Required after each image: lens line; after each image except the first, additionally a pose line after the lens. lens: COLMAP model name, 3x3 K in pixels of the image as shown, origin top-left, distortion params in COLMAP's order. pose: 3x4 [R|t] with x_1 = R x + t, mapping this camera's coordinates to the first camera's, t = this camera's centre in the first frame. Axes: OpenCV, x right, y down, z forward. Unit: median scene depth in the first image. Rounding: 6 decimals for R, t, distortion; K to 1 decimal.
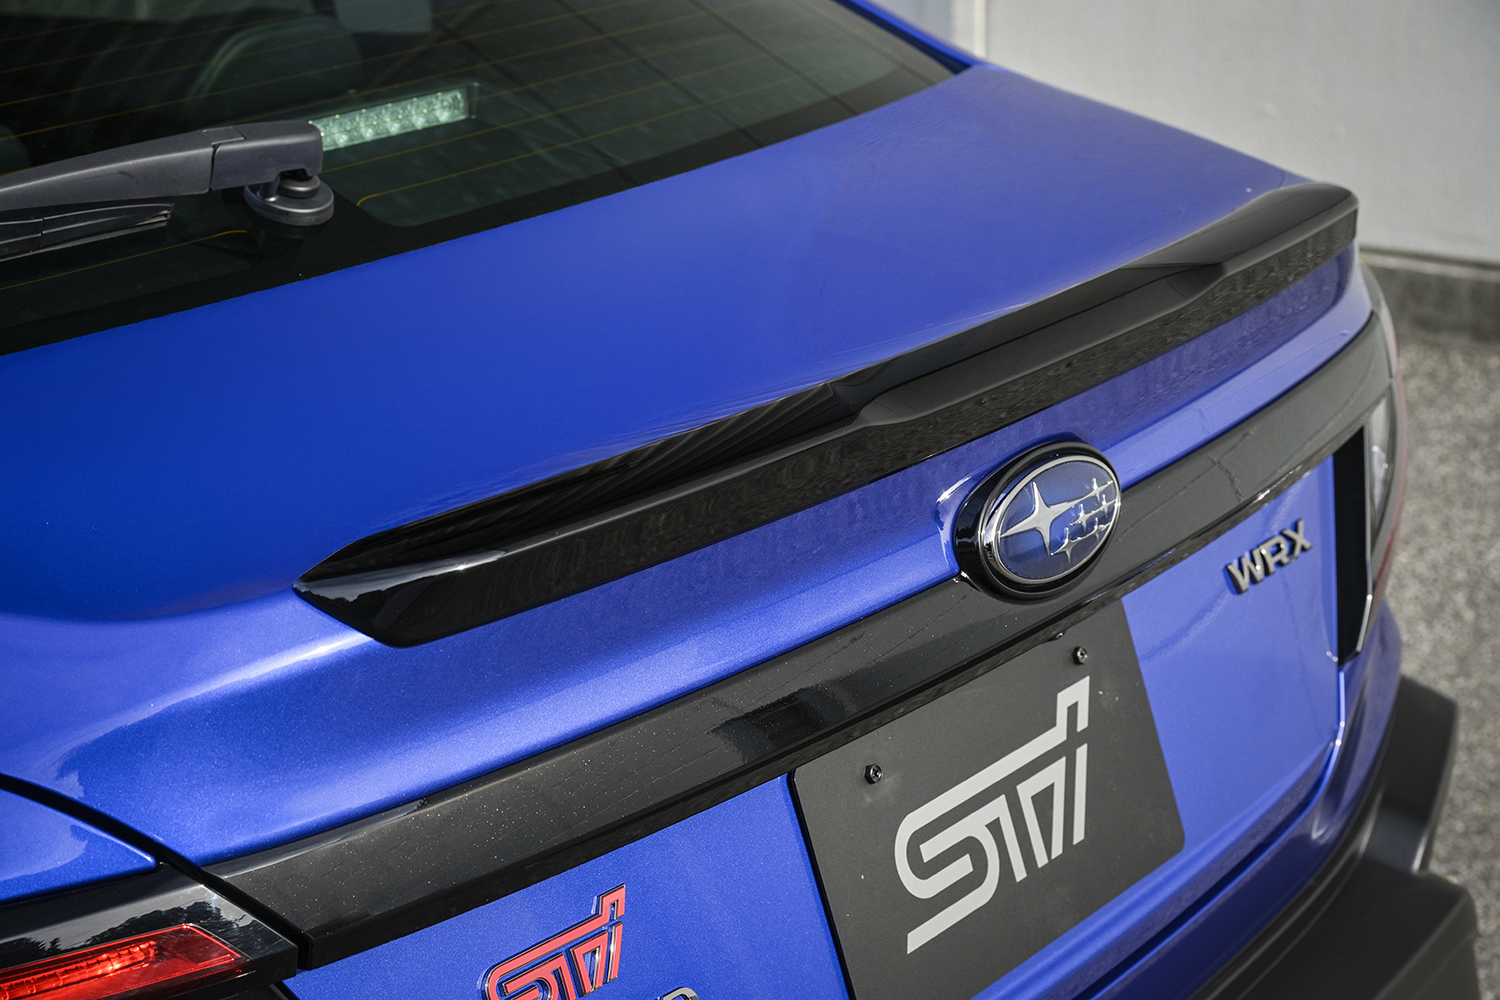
lens RADIAL K [[2925.9, 0, 751.5], [0, 2925.9, 500.3], [0, 0, 1]] dist [-0.132185, 0.000000]
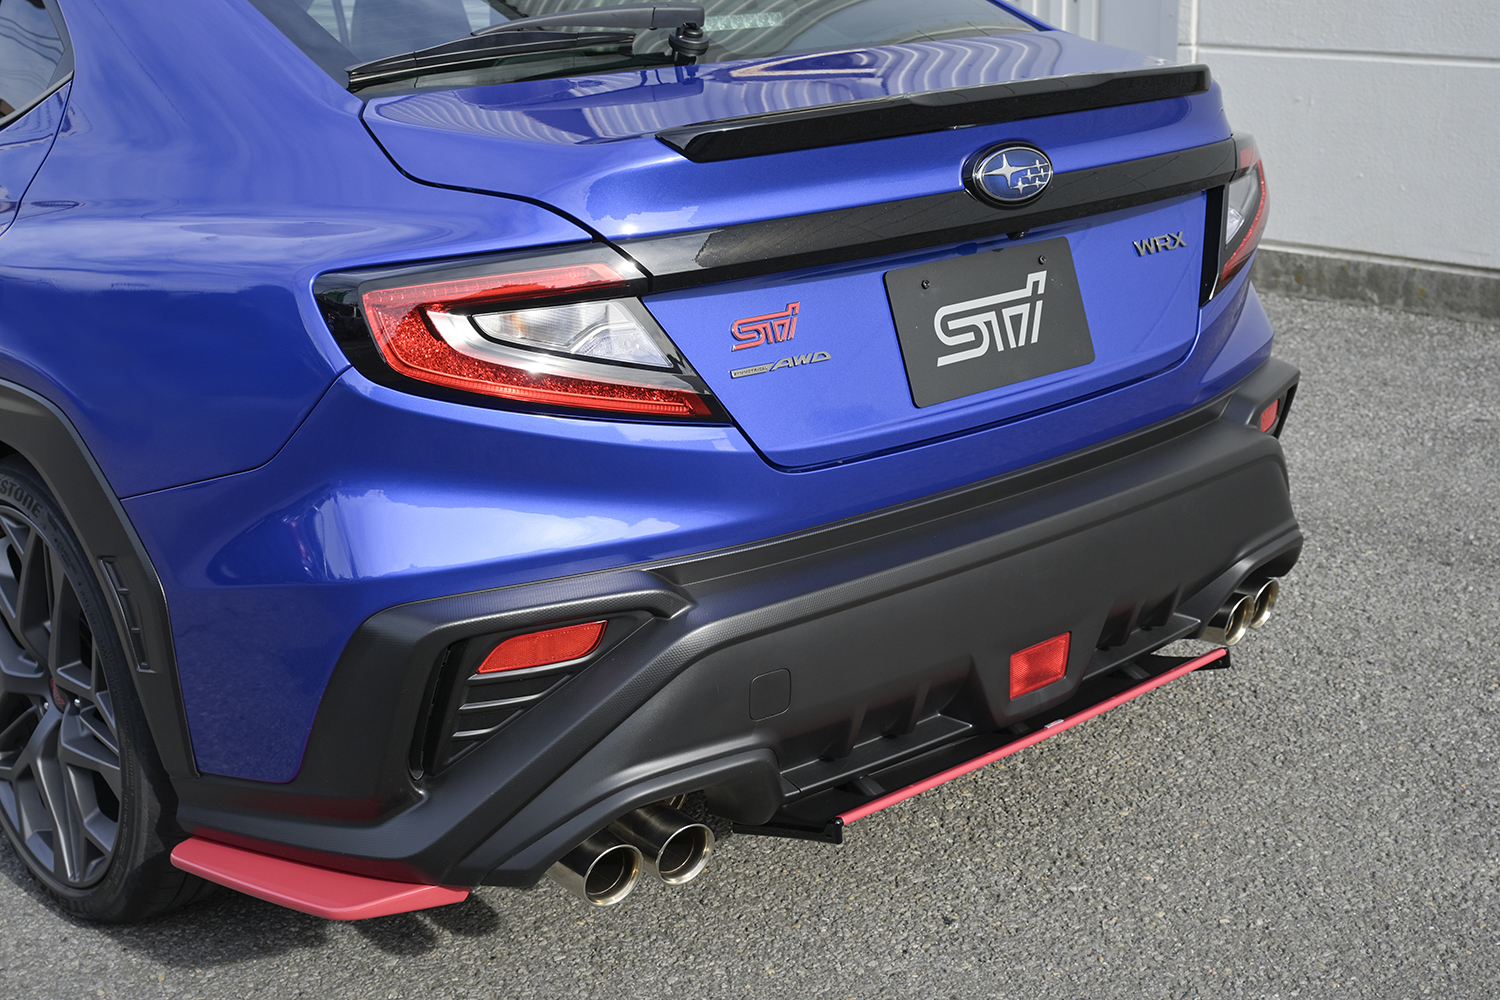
lens RADIAL K [[1954.5, 0, 749.8], [0, 1954.5, 497.3], [0, 0, 1]] dist [-0.073829, 0.000000]
pose [[0.980818, 0.051718, -0.187938, 0.187052], [-0.054467, 0.998471, -0.009488, 0.261723], [0.187159, 0.019543, 0.982135, -0.454319]]
